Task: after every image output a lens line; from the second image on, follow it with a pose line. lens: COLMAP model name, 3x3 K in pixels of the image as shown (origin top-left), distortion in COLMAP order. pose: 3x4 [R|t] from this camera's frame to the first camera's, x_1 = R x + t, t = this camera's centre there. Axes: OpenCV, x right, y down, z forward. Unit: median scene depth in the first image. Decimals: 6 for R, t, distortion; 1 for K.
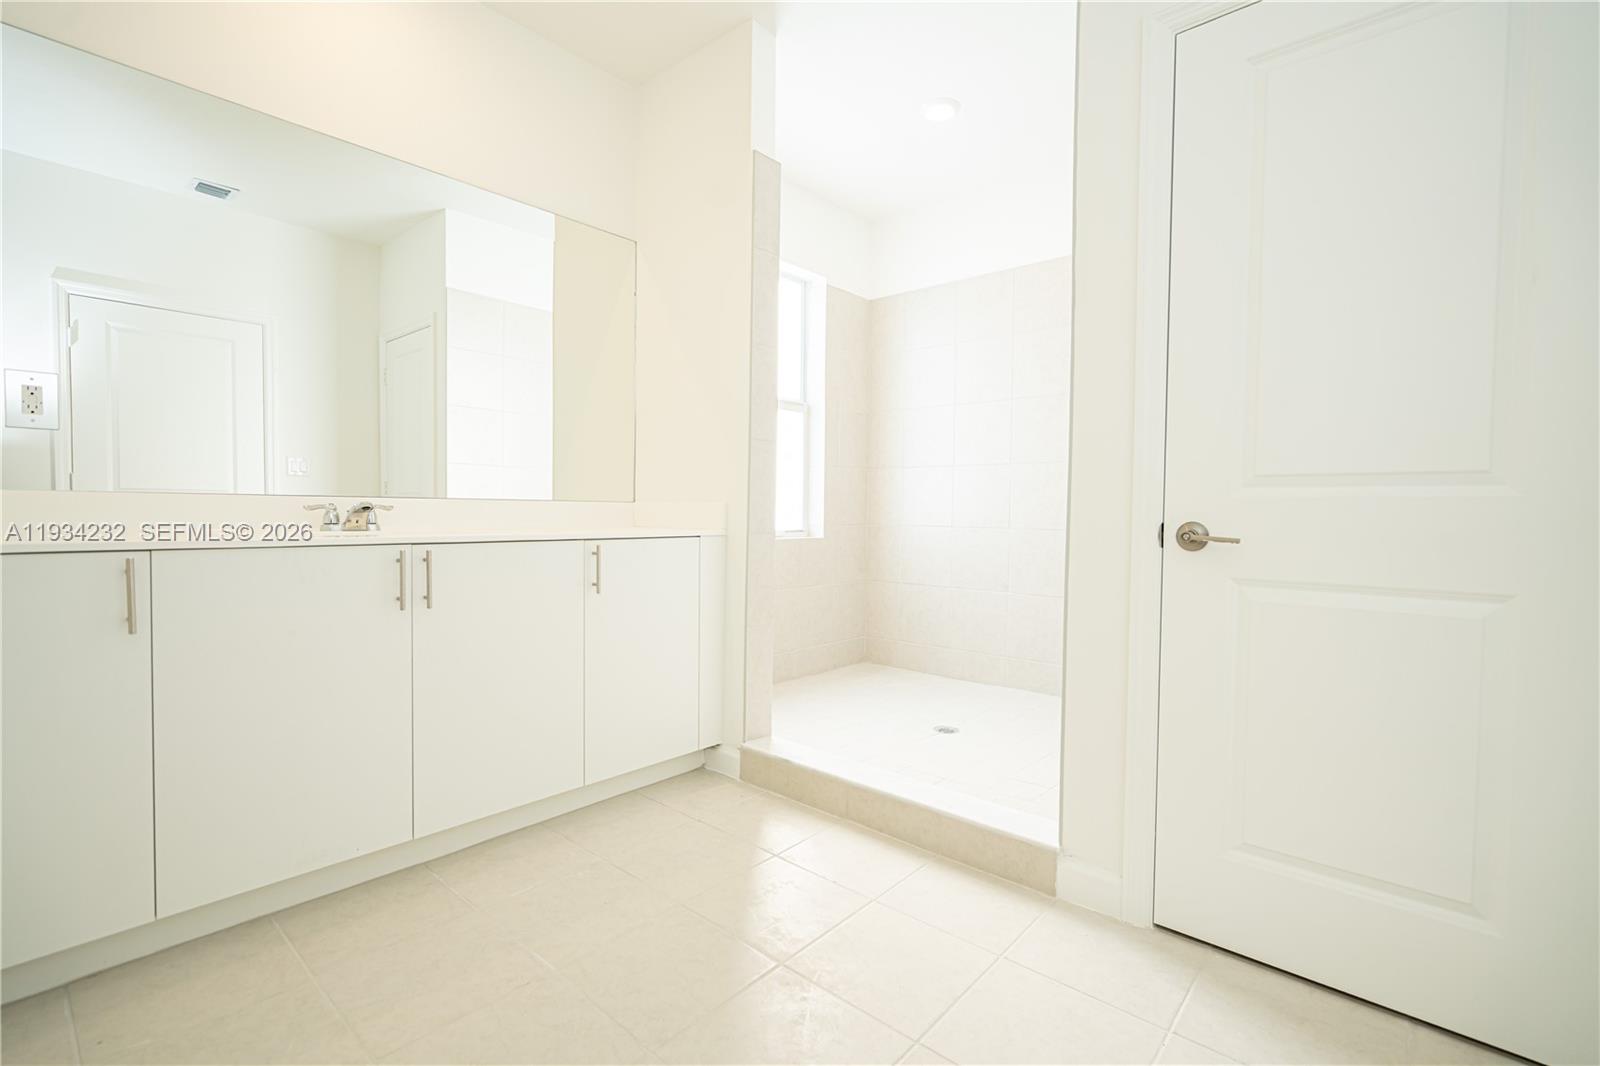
lens RADIAL K [[717.3, 0, 800.0], [0, 717.3, 533.0], [0, 0, 1]] dist [-0.003110, 0.001085]
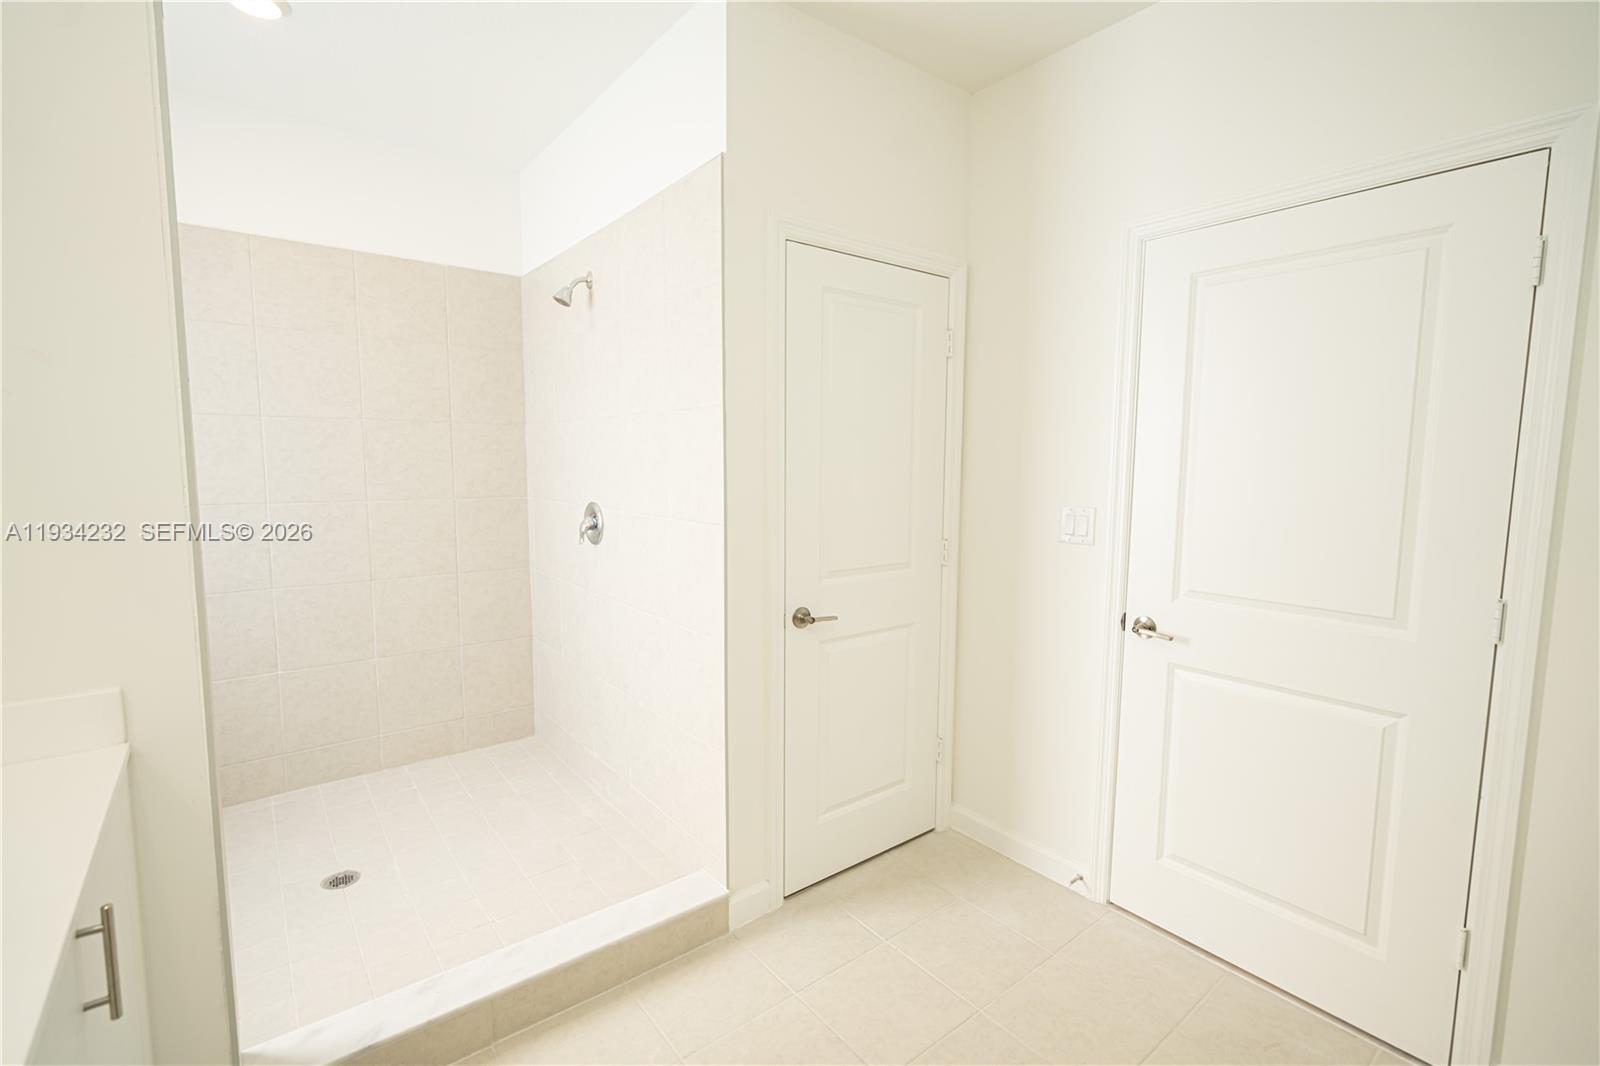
lens RADIAL K [[715.8, 0, 800.3], [0, 715.8, 529.9], [0, 0, 1]] dist [-0.006027, -0.000204]
pose [[0.171758, -0.103762, 0.979659, -0.634385], [0.023877, 0.994584, 0.101157, -0.242055], [-0.984850, 0.006017, 0.173305, 0.600661]]
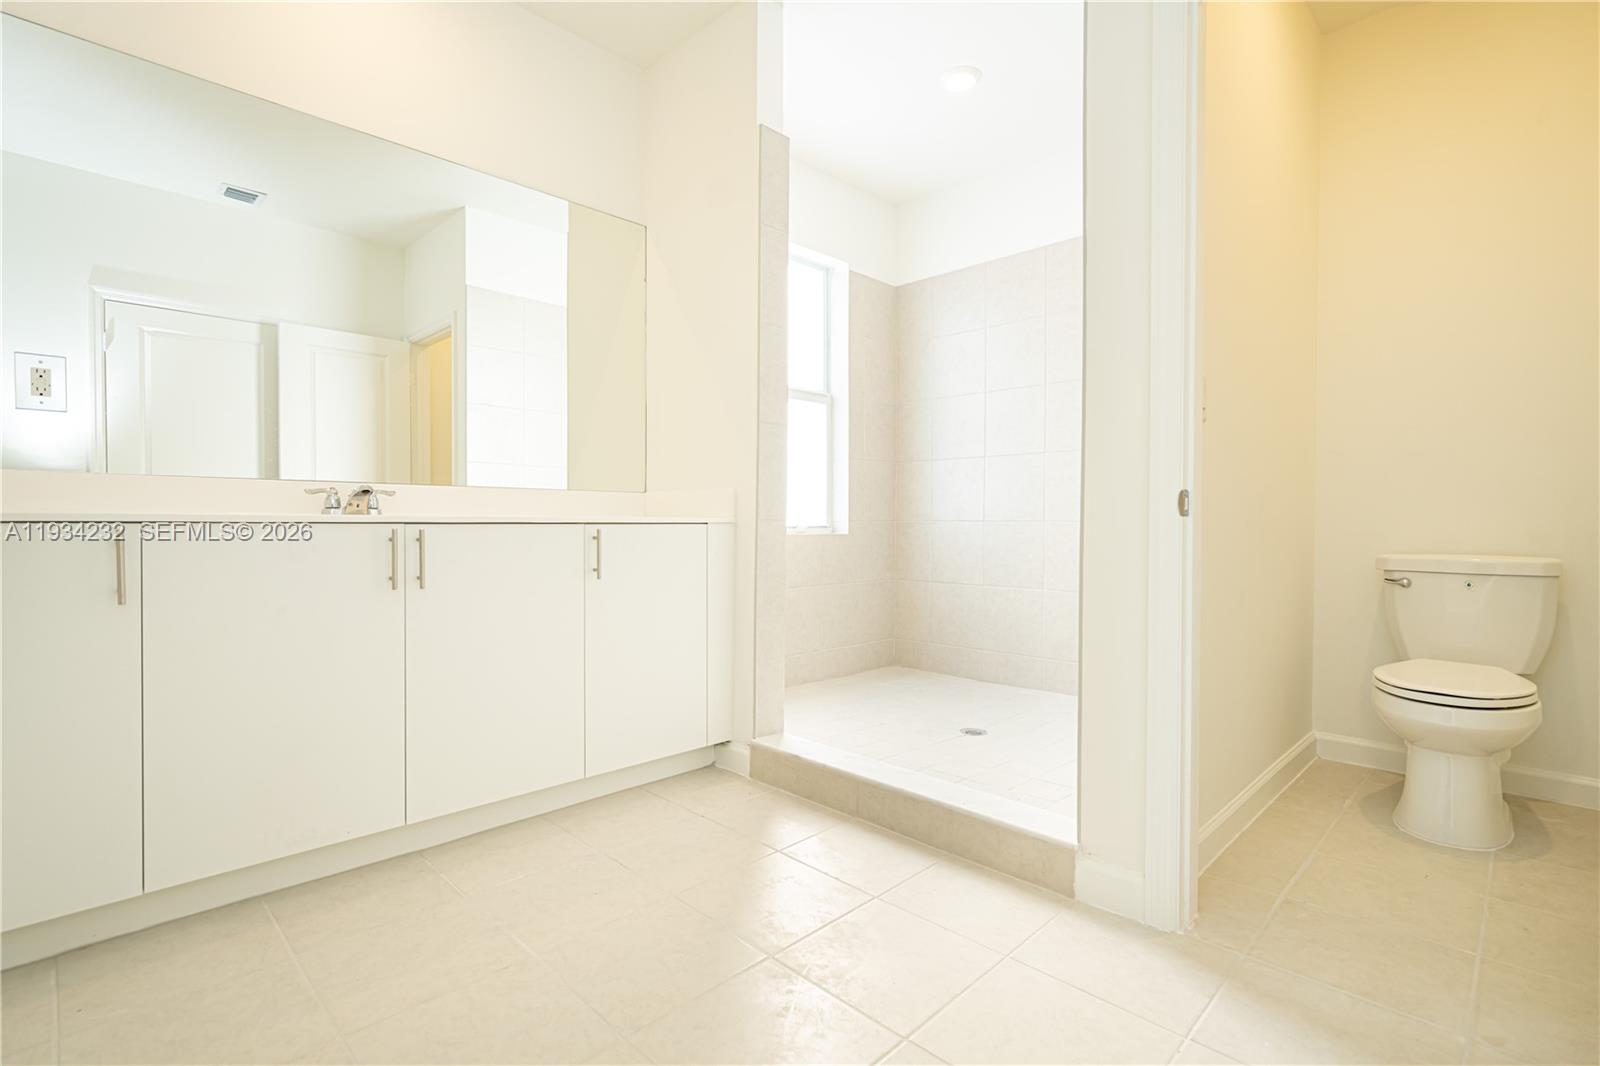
lens RADIAL K [[743.8, 0, 797.7], [0, 743.8, 533.8], [0, 0, 1]] dist [0.002274, 0.000592]
pose [[0.997949, -0.007363, -0.063583, 0.057867], [0.006345, 0.999849, -0.016189, 0.044701], [0.063693, 0.015752, 0.997845, 0.009451]]
